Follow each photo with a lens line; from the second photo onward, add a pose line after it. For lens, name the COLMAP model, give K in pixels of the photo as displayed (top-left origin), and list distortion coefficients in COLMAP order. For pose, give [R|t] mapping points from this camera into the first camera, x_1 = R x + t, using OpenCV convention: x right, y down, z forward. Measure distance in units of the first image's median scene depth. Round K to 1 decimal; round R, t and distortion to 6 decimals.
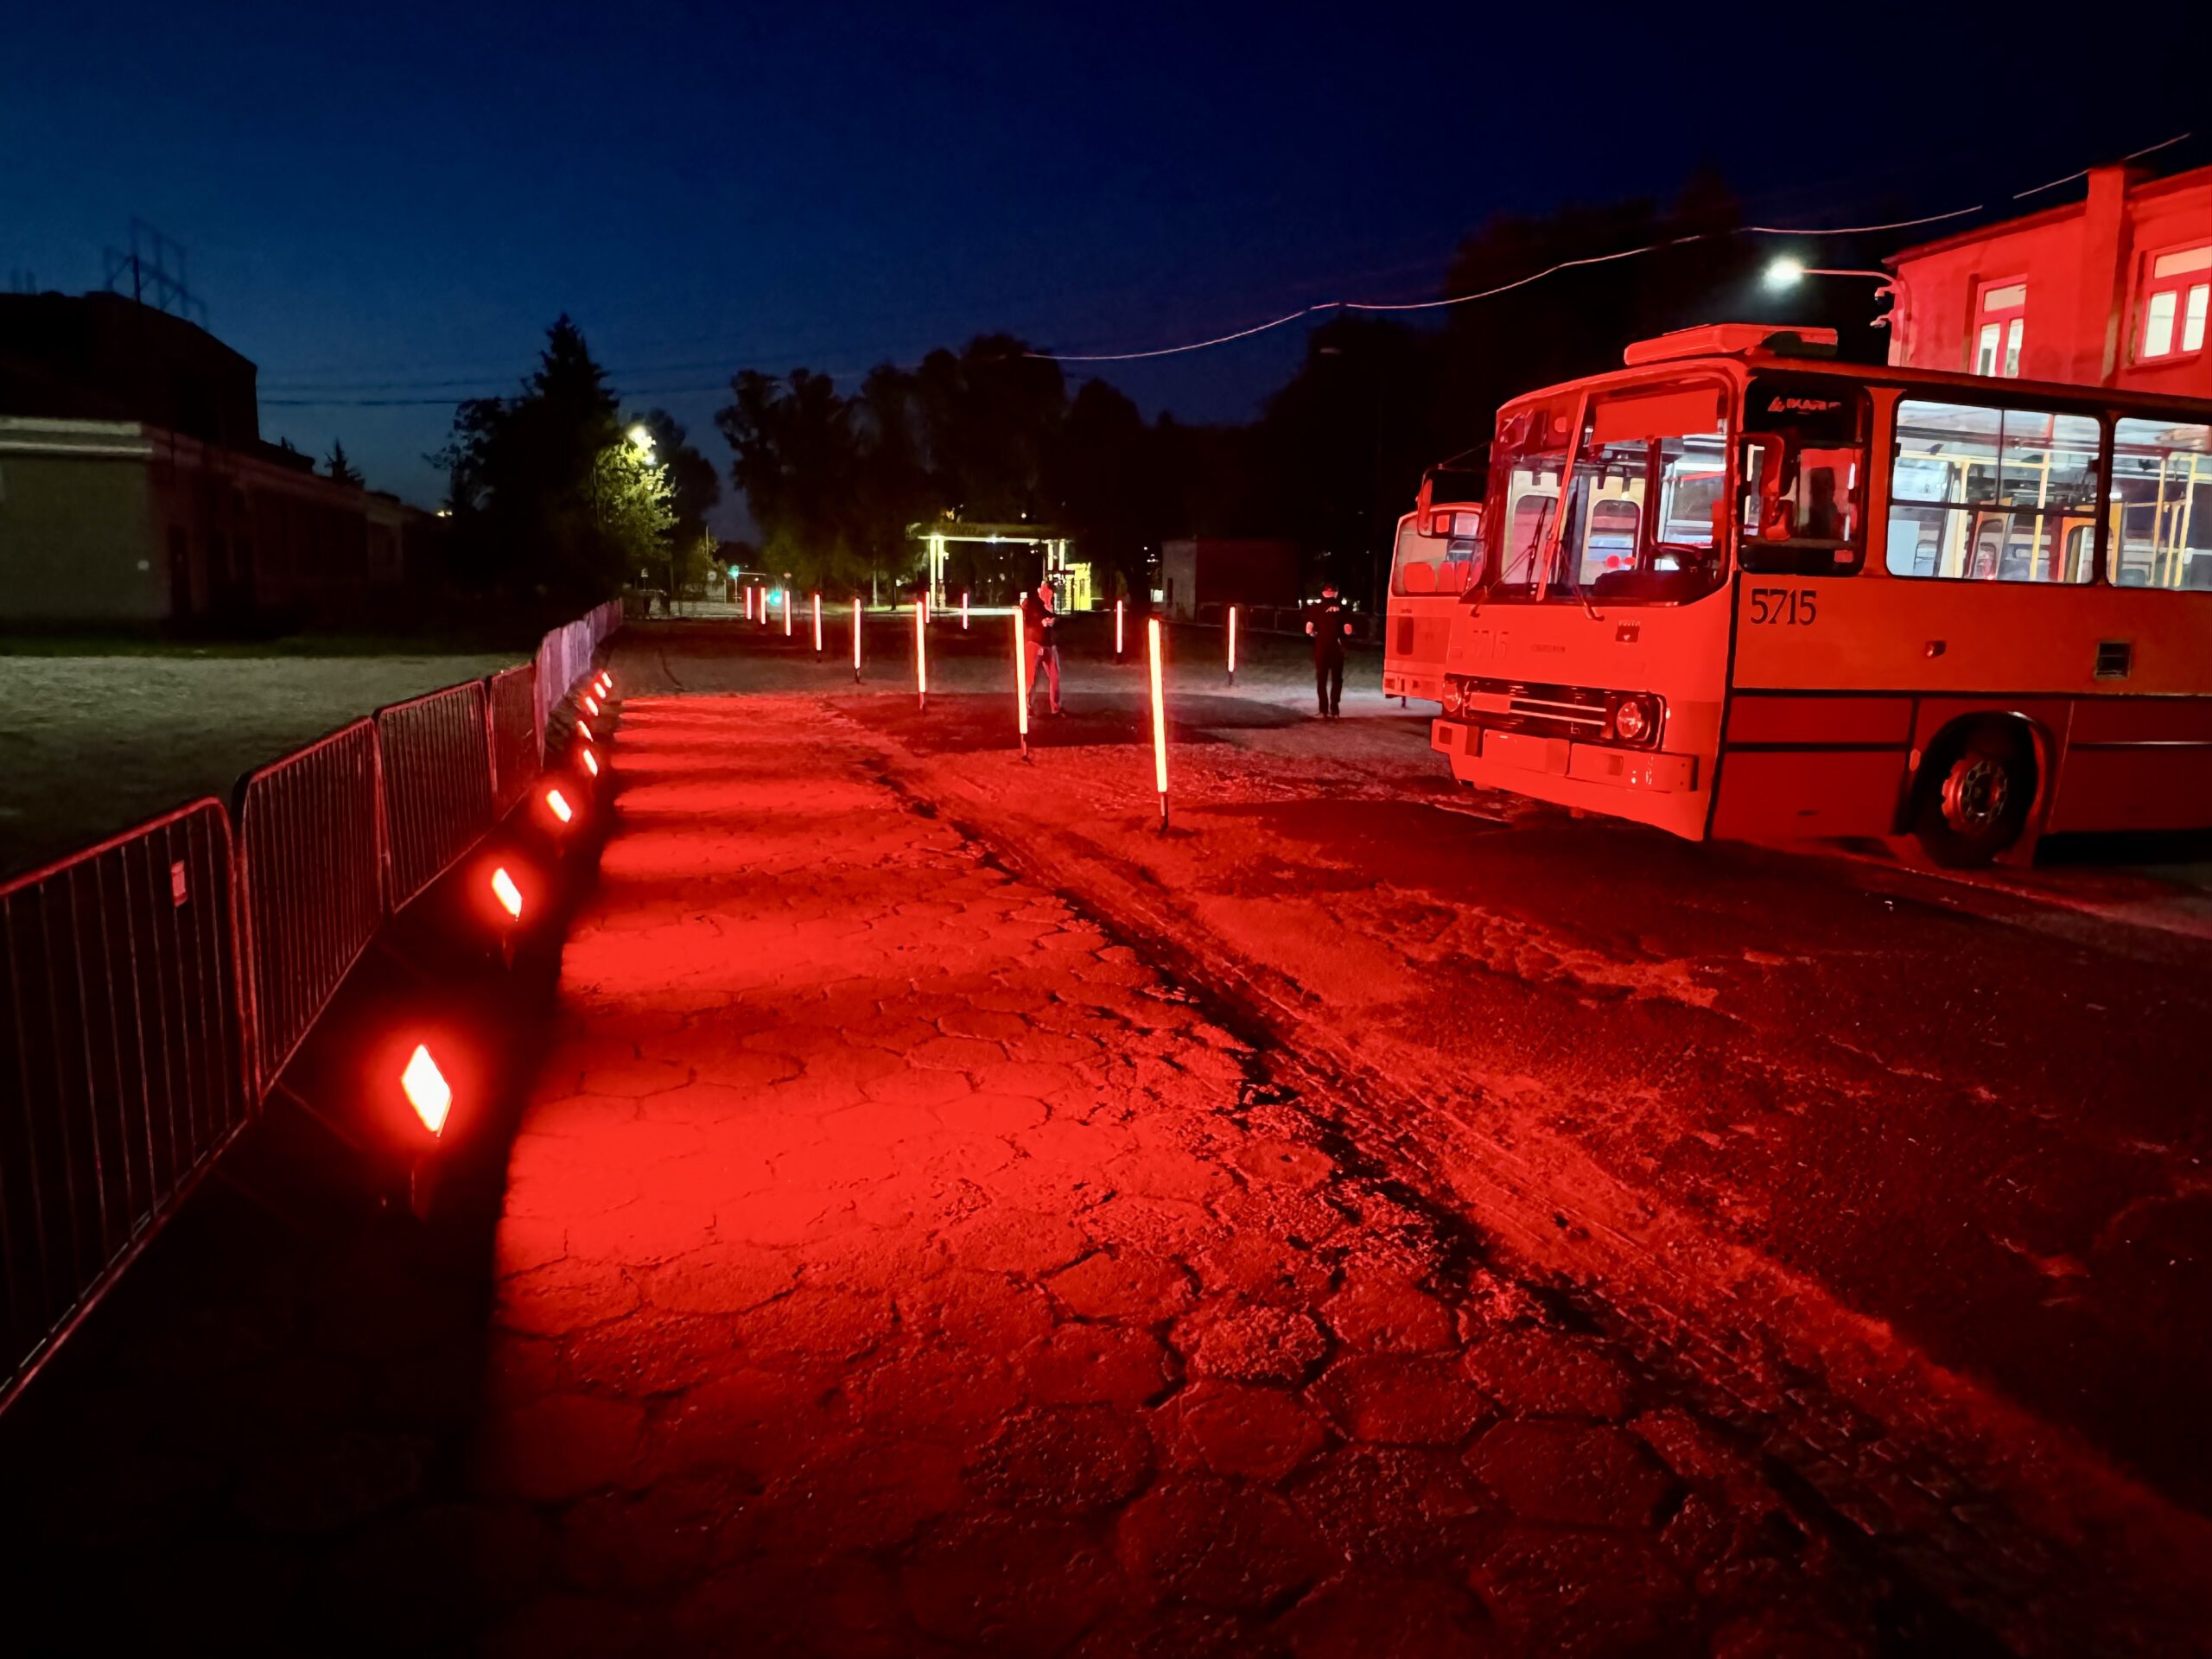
lens RADIAL K [[1462.7, 0, 1106.0], [0, 1462.7, 829.5], [0, 0, 1]] dist [-0.004140, -0.002915]
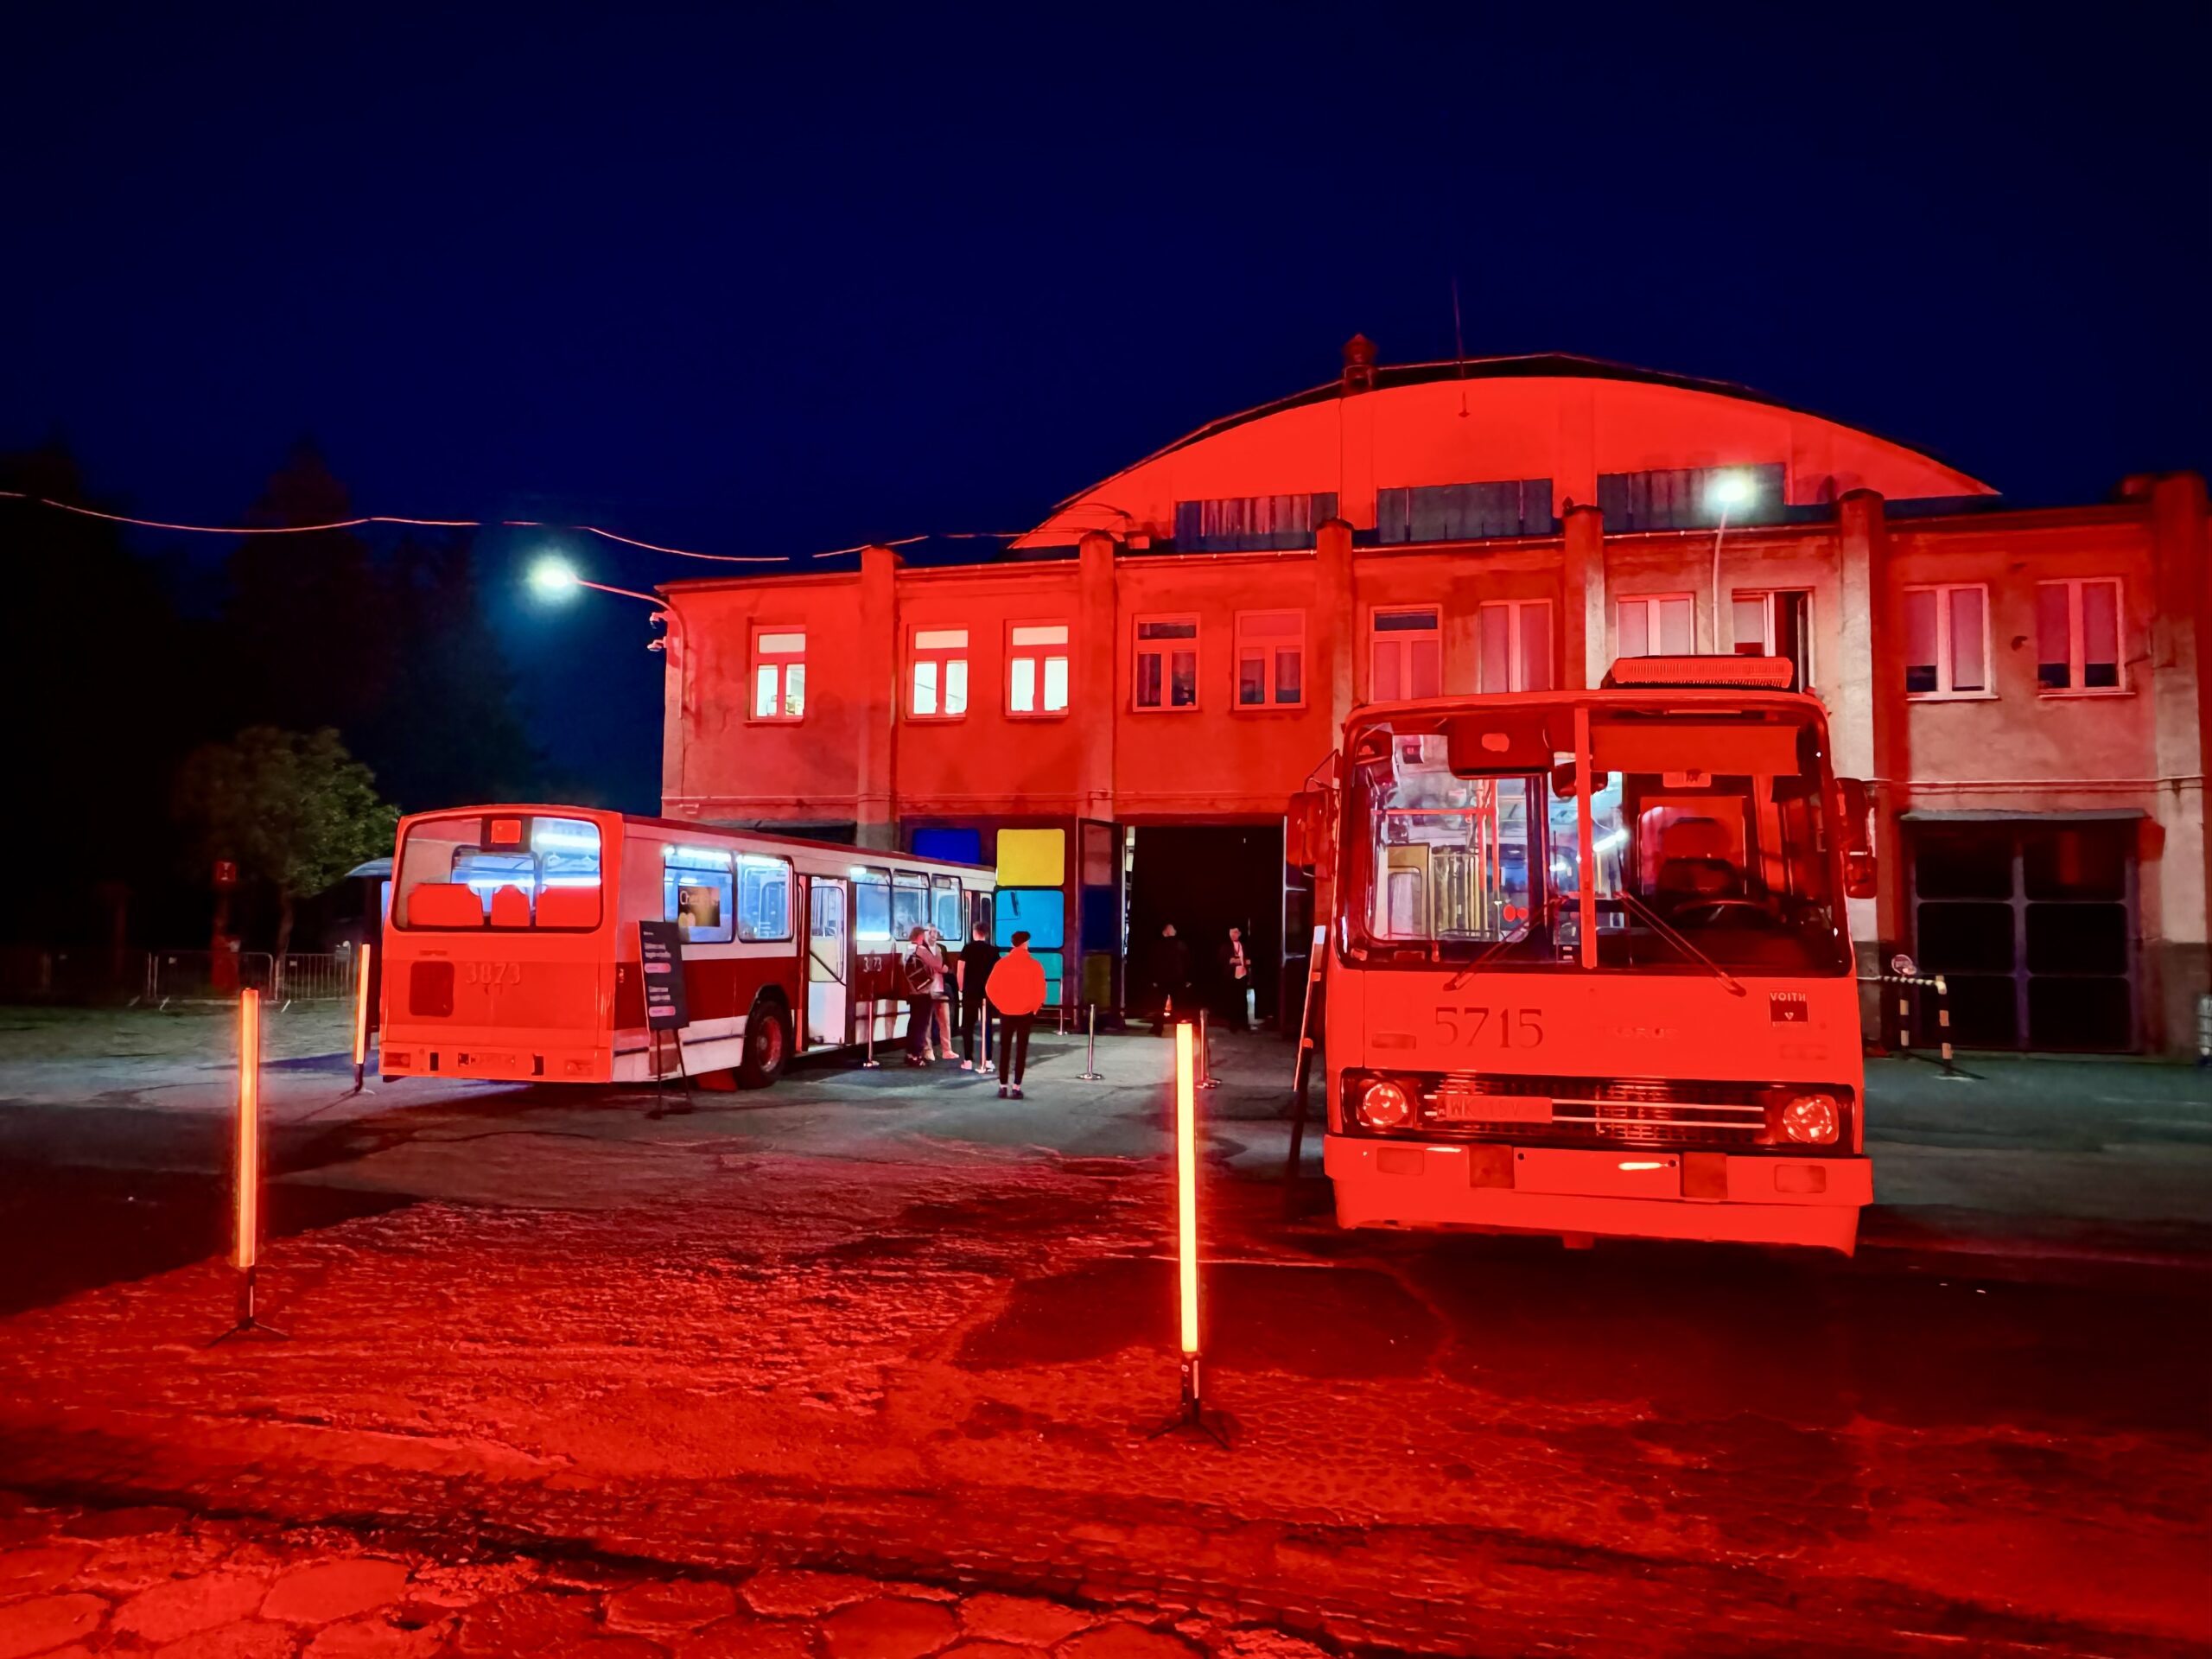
lens RADIAL K [[1462.7, 0, 1106.0], [0, 1462.7, 829.5], [0, 0, 1]] dist [-0.004140, -0.002915]
pose [[0.515079, 0.050762, 0.855638, -0.186113], [0.128369, 0.982418, -0.135559, -0.060238], [-0.847476, 0.179661, 0.499507, 0.315905]]
